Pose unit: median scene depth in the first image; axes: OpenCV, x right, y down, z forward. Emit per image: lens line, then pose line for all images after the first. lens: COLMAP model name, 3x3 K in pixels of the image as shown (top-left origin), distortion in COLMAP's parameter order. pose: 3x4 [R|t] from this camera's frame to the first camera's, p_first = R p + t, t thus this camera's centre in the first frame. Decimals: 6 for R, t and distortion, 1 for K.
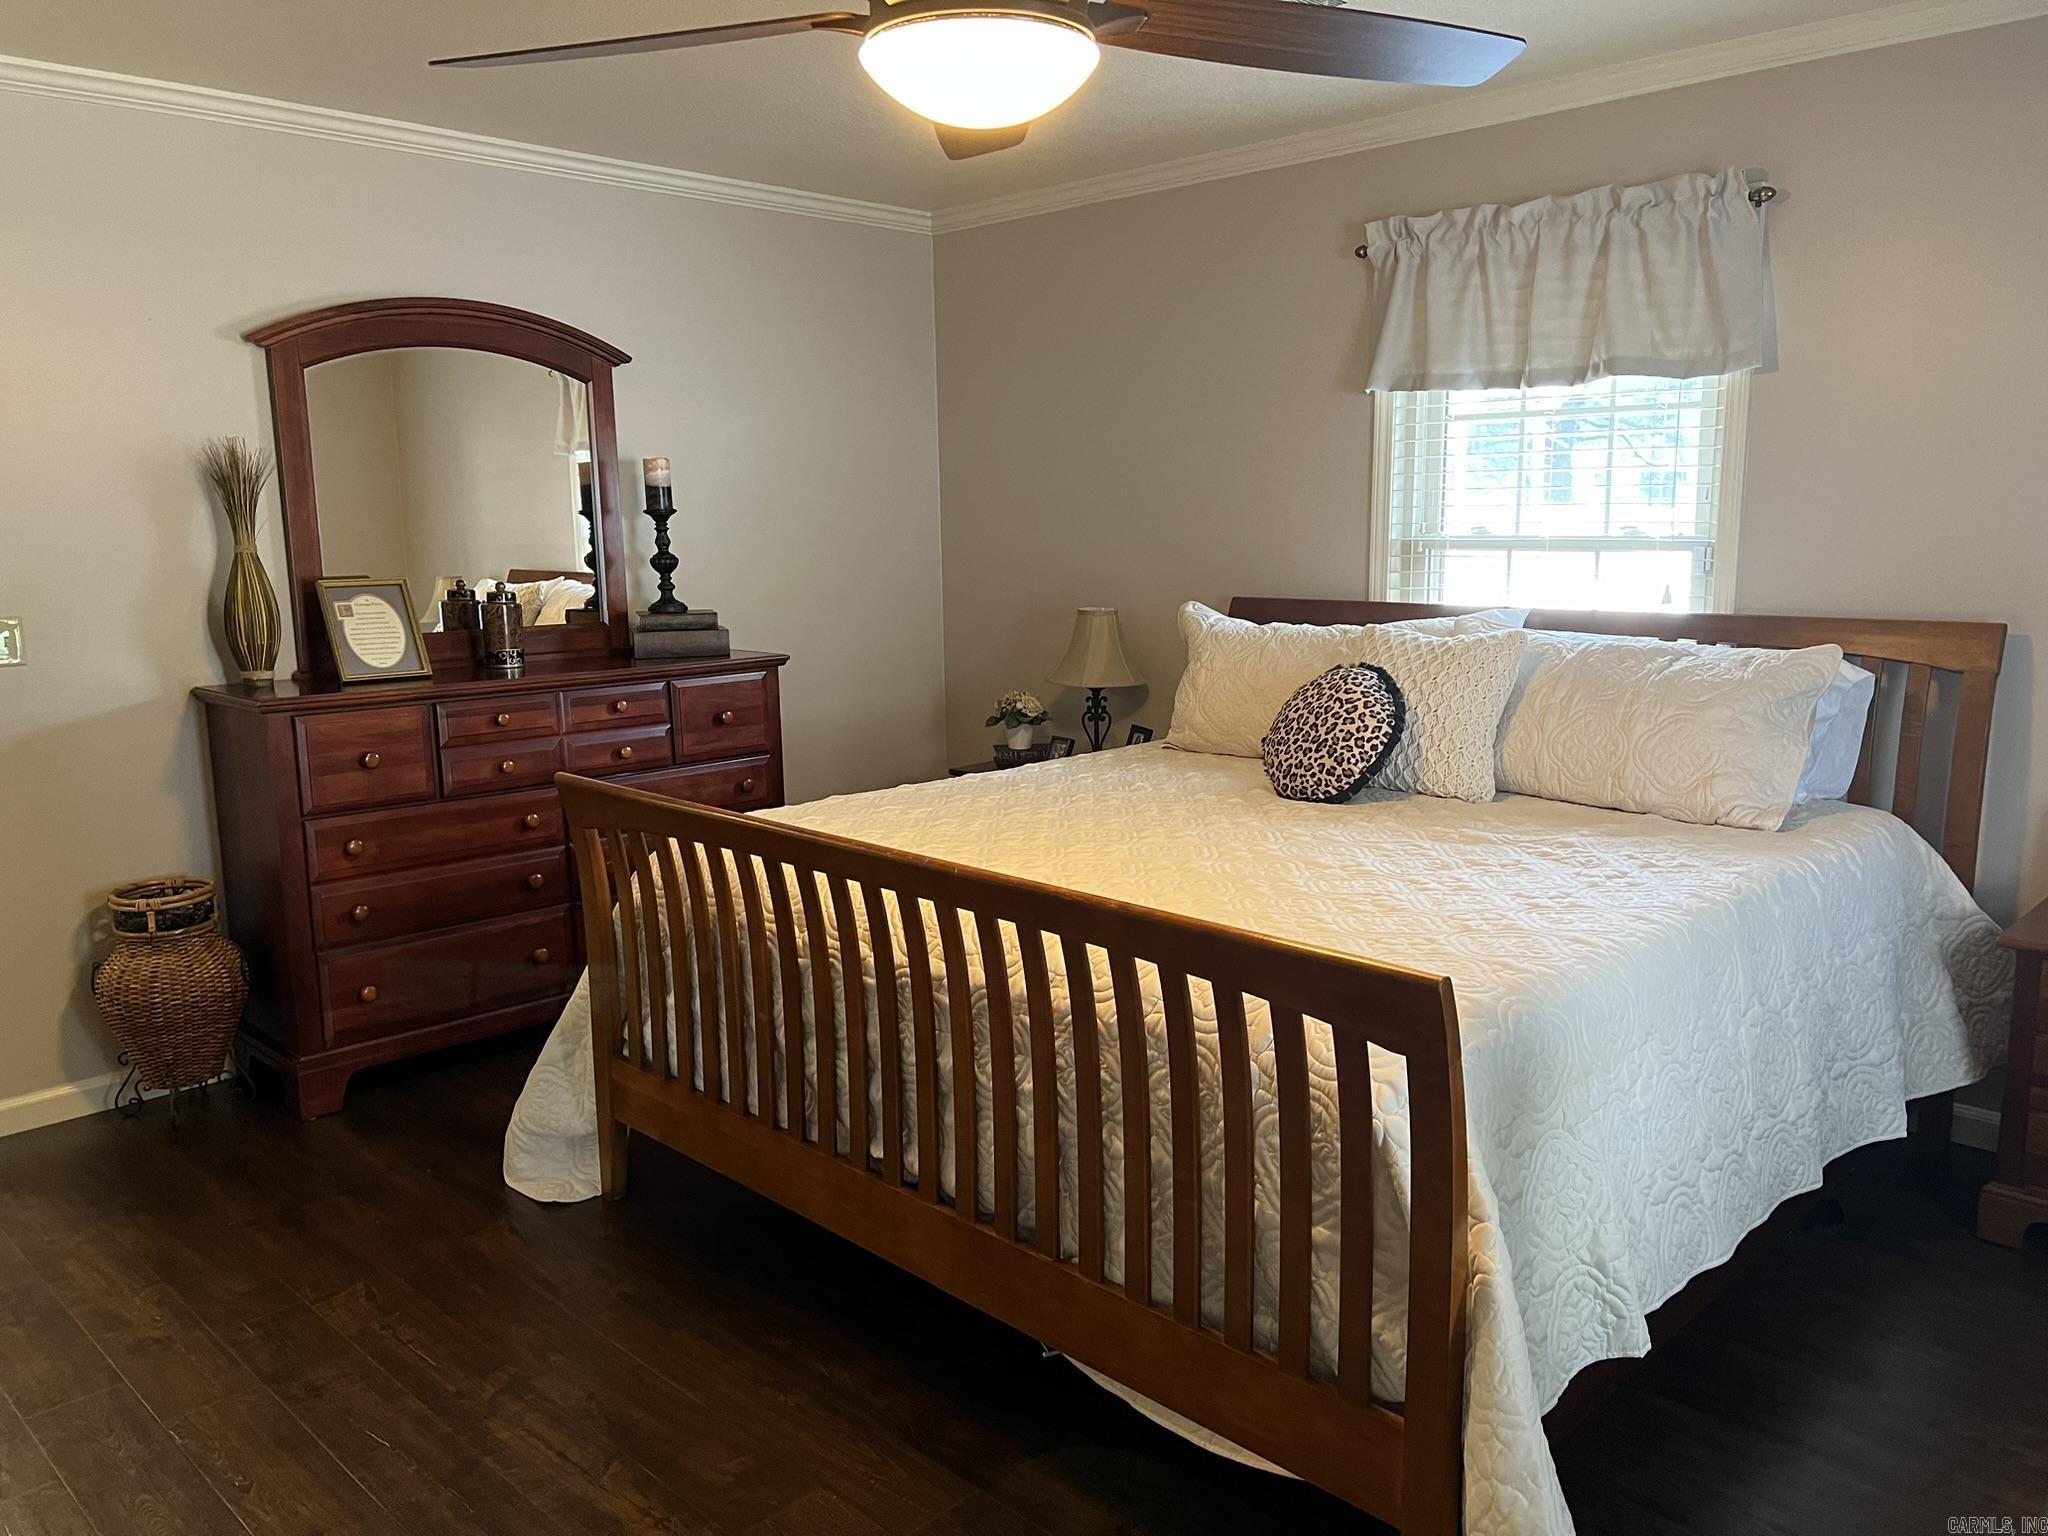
lens RADIAL K [[1531.8, 0, 1026.7], [0, 1531.8, 766.4], [0, 0, 1]] dist [0.064129, -0.070725]
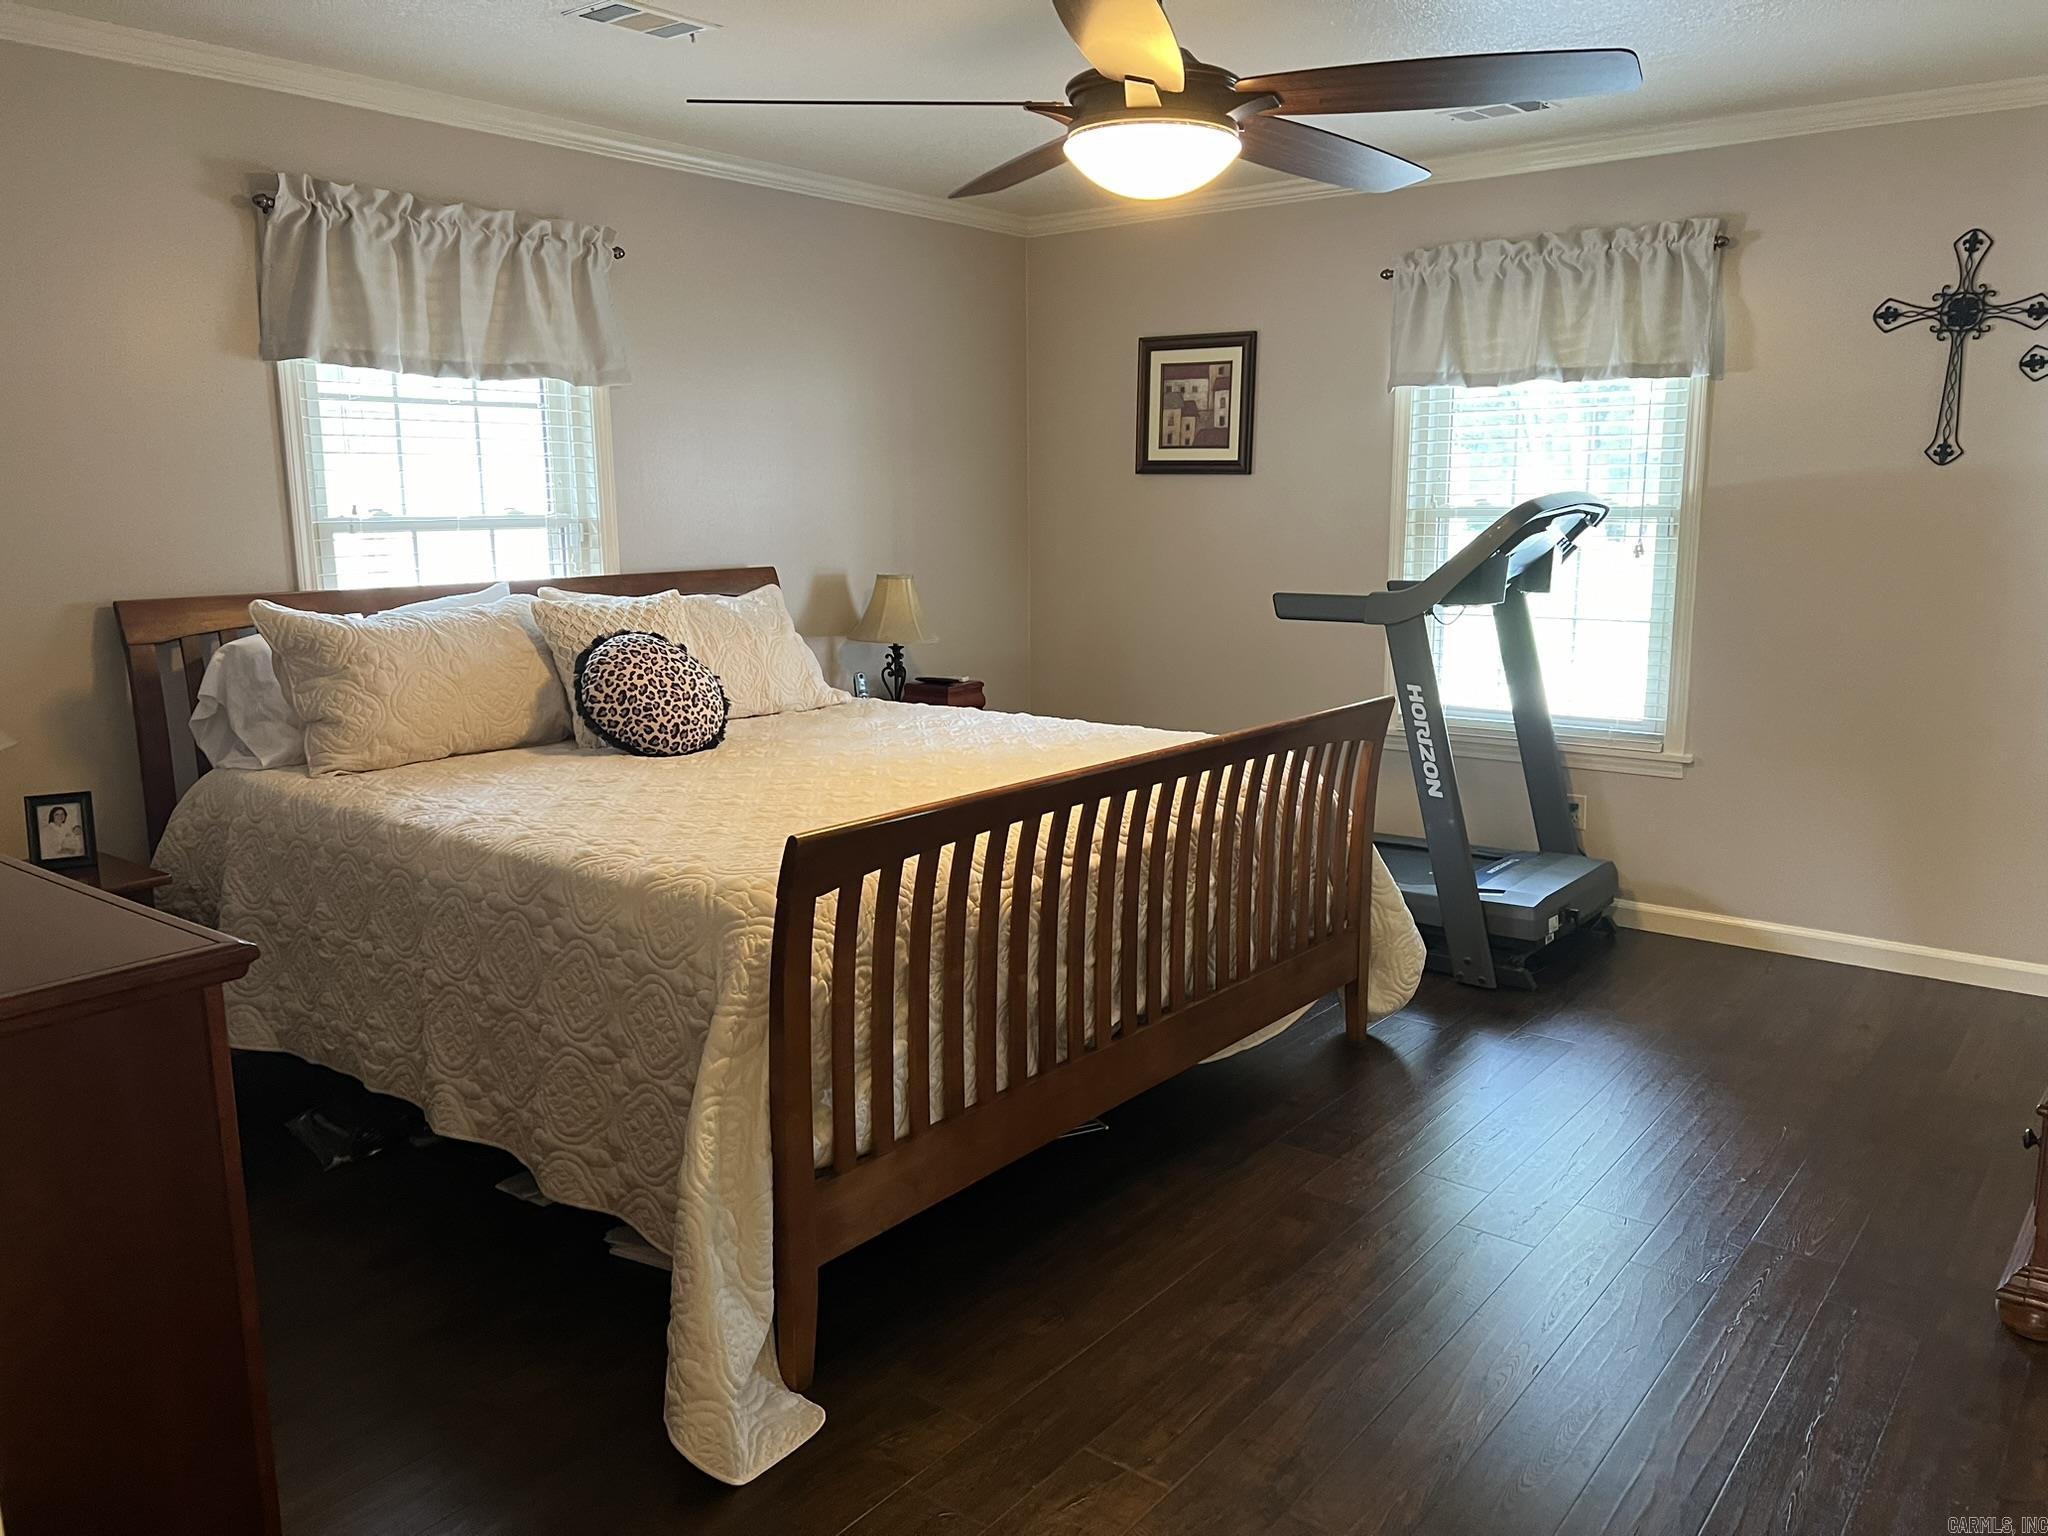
lens RADIAL K [[1531.8, 0, 1024.0], [0, 1531.8, 771.1], [0, 0, 1]] dist [0.064129, -0.070725]
pose [[-0.109487, -0.169268, 0.979470, -0.819818], [0.172518, 0.967202, 0.186432, -0.113979], [-0.978903, 0.189388, -0.076694, 0.752466]]
